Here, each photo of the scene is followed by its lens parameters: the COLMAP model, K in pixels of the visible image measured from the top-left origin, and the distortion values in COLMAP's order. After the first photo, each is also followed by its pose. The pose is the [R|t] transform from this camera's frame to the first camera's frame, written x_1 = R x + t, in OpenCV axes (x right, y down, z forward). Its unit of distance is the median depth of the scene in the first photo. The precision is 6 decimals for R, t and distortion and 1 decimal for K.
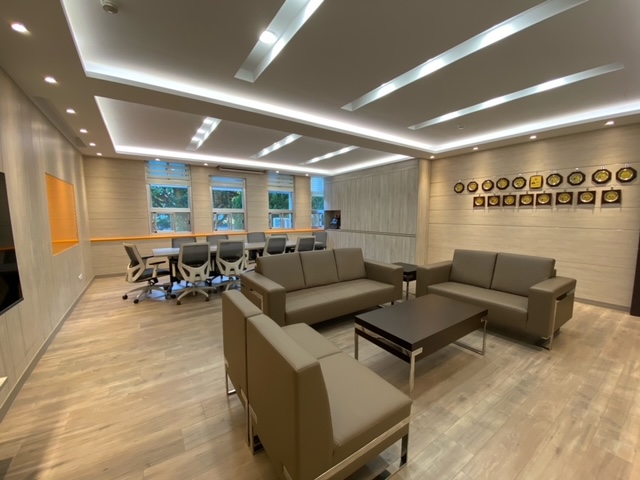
lens RADIAL K [[256.7, 0, 321.6], [0, 256.7, 242.6], [0, 0, 1]] dist [0.026789, -0.017116]
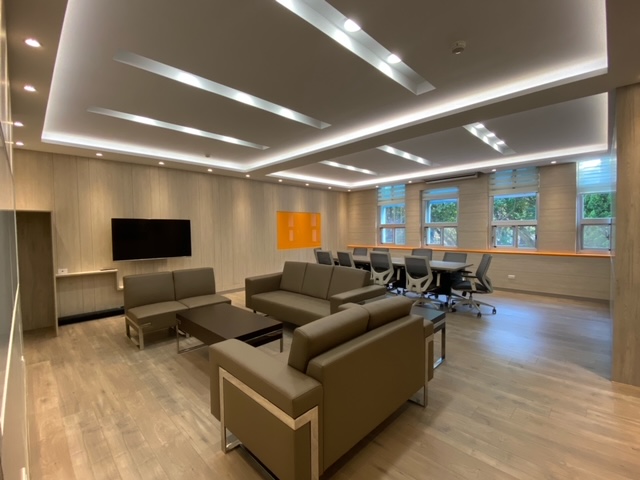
lens RADIAL K [[286.4, 0, 320.0], [0, 286.4, 240.0], [0, 0, 1]] dist [-0.002708, -0.000662]
pose [[0.190224, 0.032131, -0.981215, 1.976368], [-0.091985, 0.995651, 0.014771, -0.146339], [0.977422, 0.087448, 0.192353, 1.313373]]
